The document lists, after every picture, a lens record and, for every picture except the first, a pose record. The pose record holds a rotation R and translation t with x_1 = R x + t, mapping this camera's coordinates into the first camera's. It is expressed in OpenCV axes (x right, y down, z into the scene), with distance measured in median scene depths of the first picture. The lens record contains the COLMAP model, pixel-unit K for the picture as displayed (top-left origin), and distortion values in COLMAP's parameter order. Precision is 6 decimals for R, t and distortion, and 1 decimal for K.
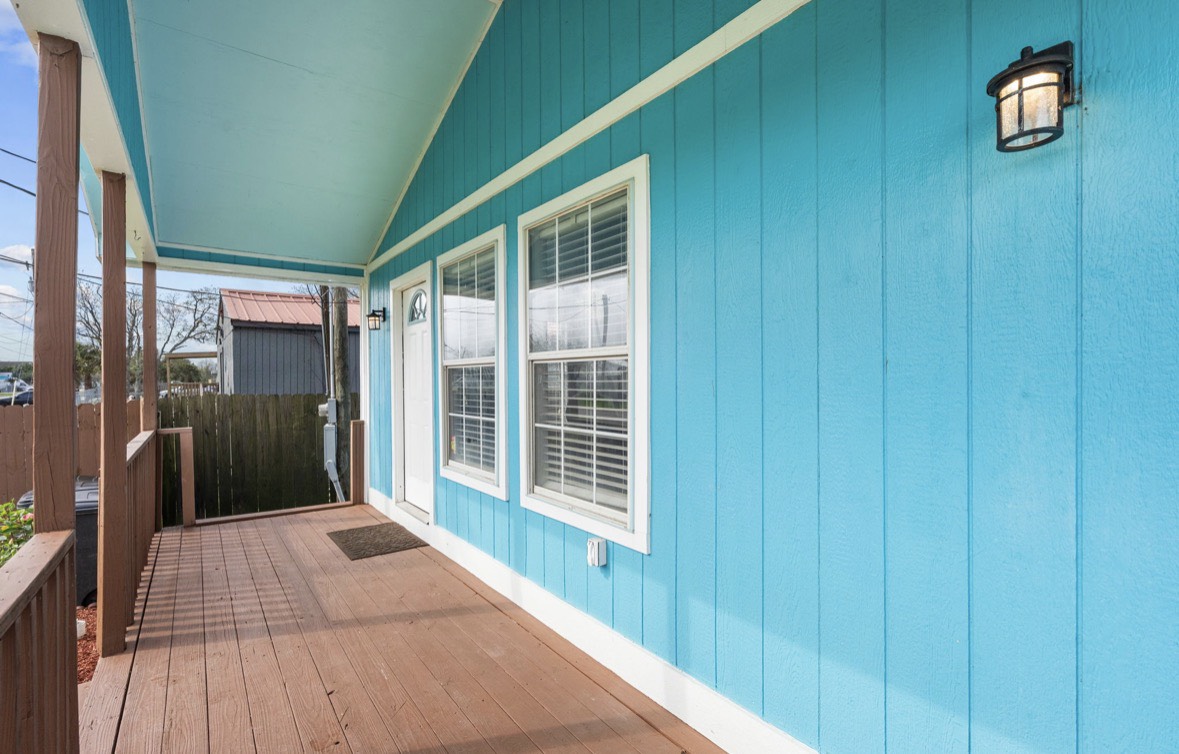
lens RADIAL K [[546.3, 0, 587.8], [0, 546.3, 385.1], [0, 0, 1]] dist [0.002245, -0.000181]
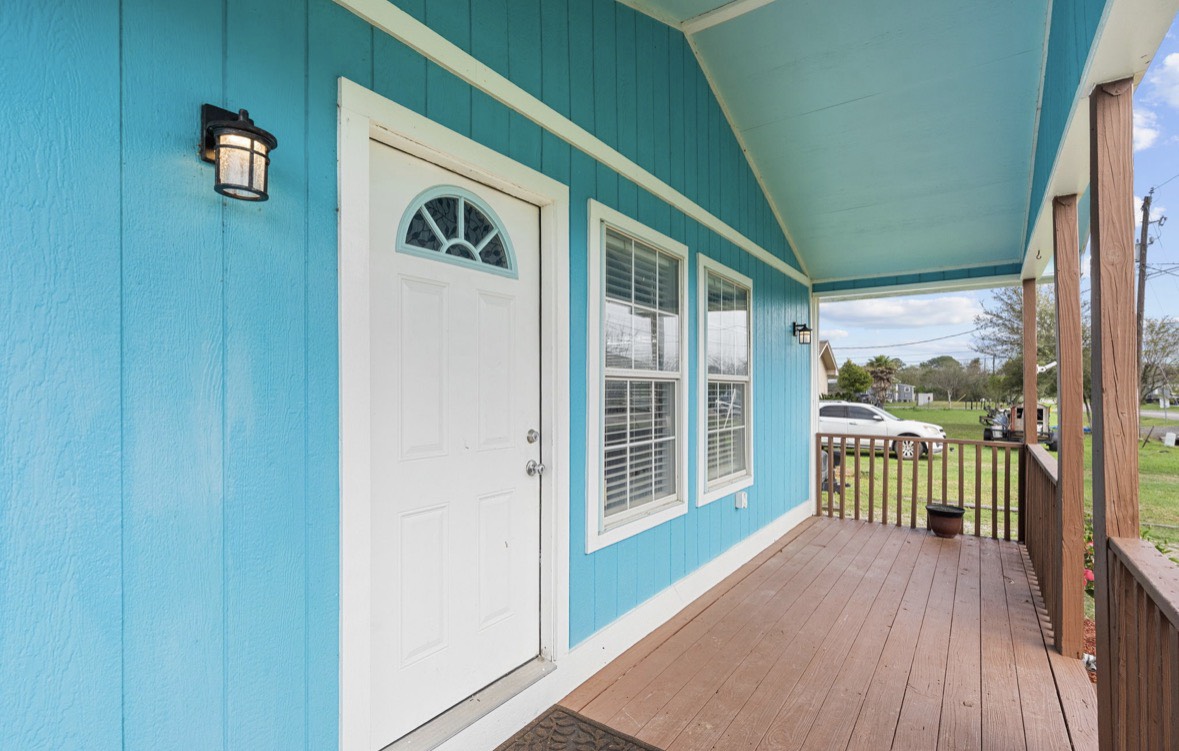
lens RADIAL K [[543.5, 0, 583.7], [0, 543.5, 386.5], [0, 0, 1]] dist [0.002074, 0.000935]
pose [[-0.314039, 0.007095, 0.949384, -1.012543], [0.009931, 0.999942, -0.004187, -0.023016], [-0.949358, 0.008114, -0.314091, 1.426056]]
